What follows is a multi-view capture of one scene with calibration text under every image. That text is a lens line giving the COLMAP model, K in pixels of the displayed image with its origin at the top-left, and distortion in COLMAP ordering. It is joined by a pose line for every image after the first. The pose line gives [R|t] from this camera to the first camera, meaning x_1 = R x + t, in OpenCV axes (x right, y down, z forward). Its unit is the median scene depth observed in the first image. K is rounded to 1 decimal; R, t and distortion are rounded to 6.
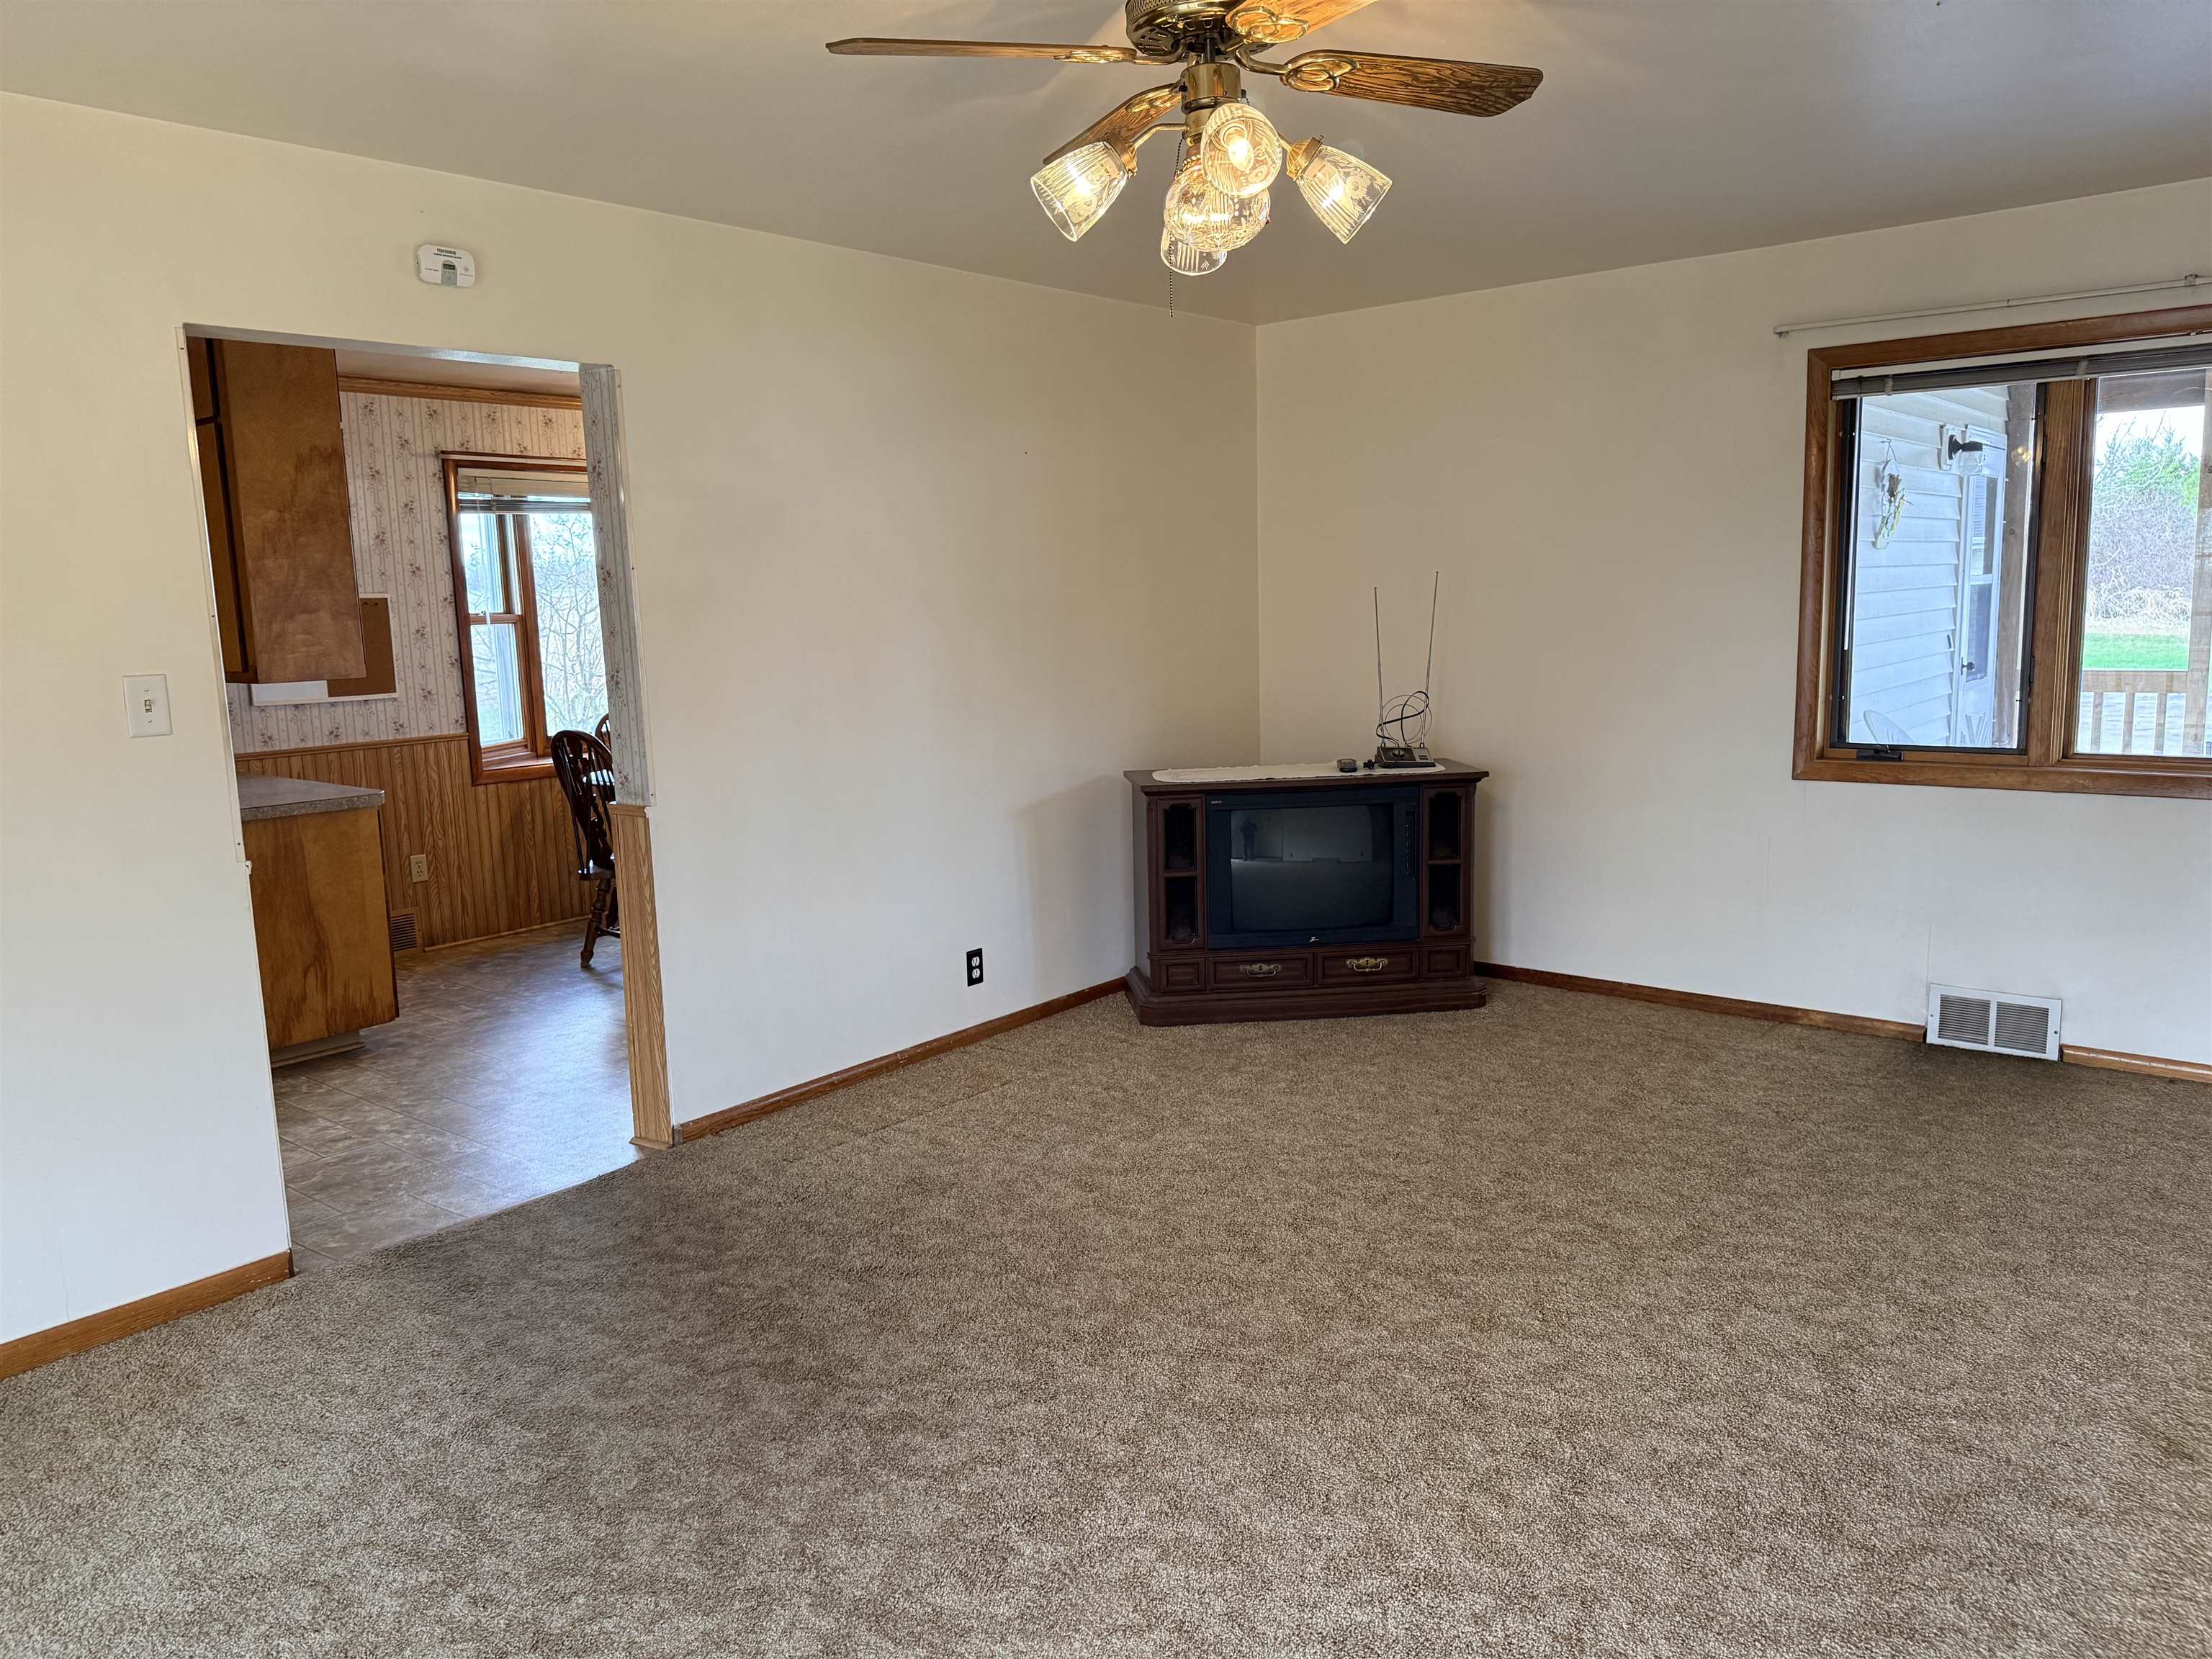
lens RADIAL K [[1558.3, 0, 1110.4], [0, 1558.3, 844.2], [0, 0, 1]] dist [0.031669, -0.016861]
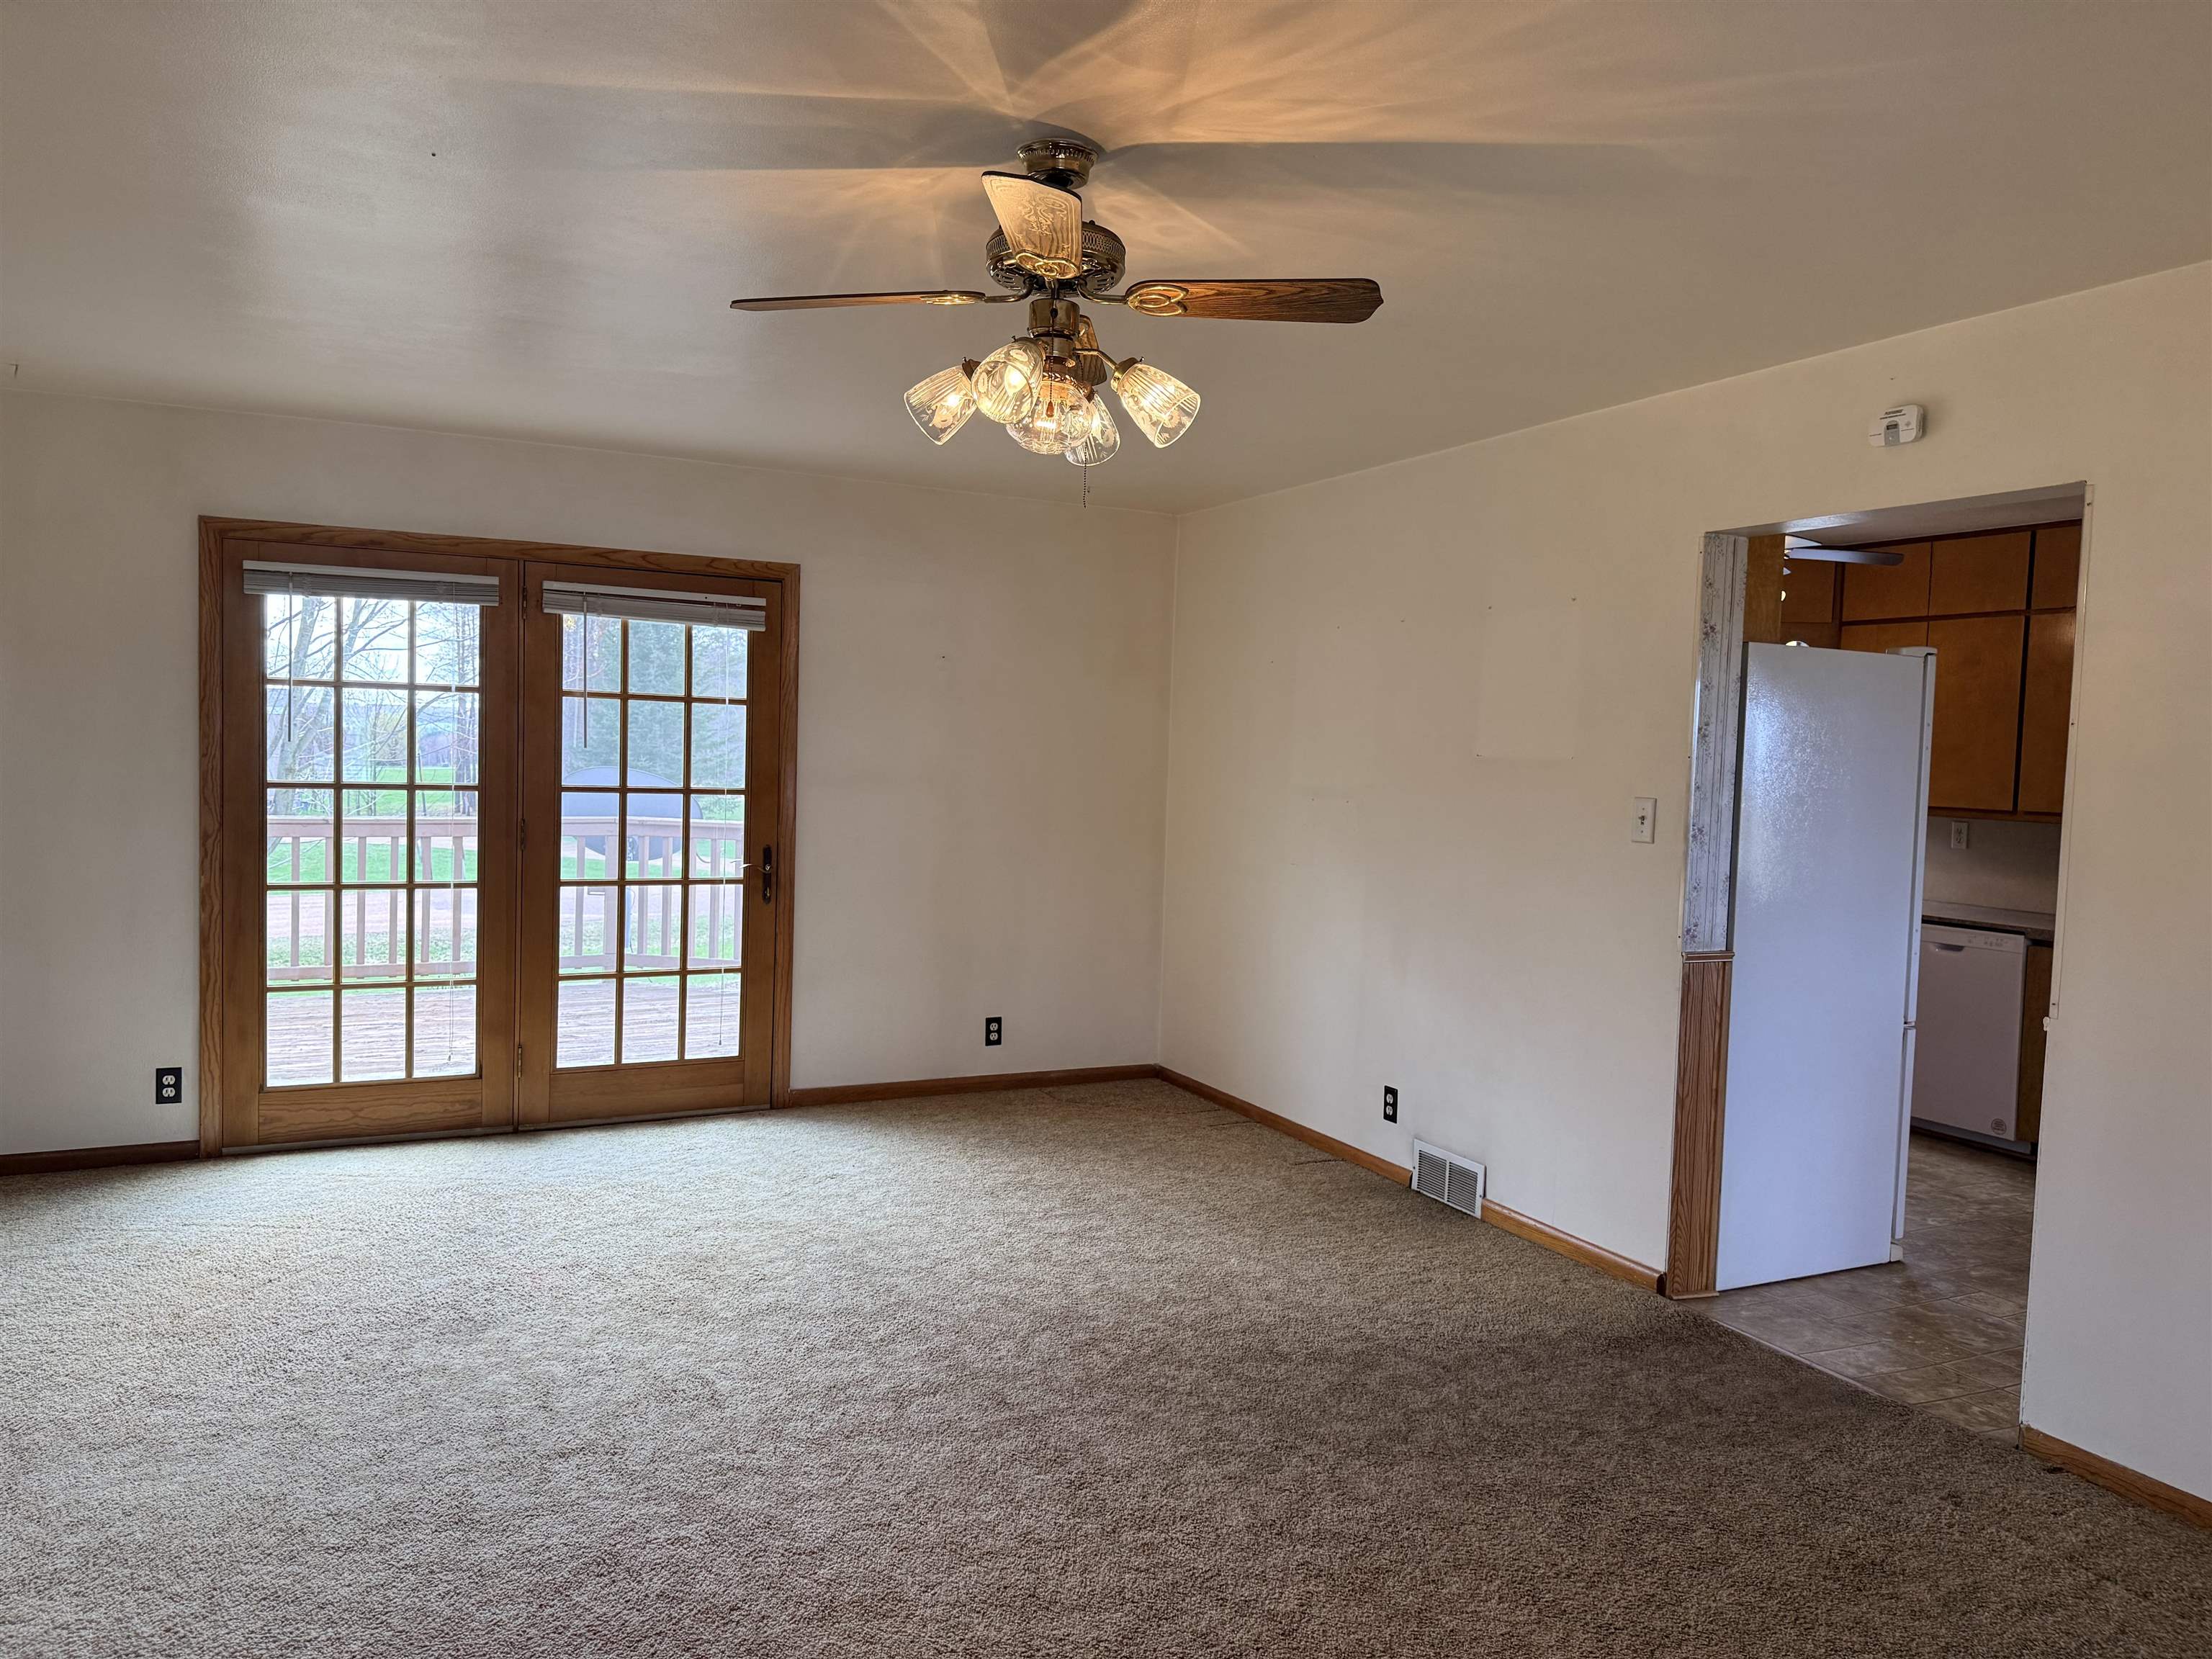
lens RADIAL K [[1558.3, 0, 1088.5], [0, 1558.3, 828.9], [0, 0, 1]] dist [0.031669, -0.016861]
pose [[-0.429512, 0.059738, -0.901083, 0.706148], [-0.157346, 0.977597, 0.139811, -0.169135], [0.889248, 0.201832, -0.410489, 0.976930]]
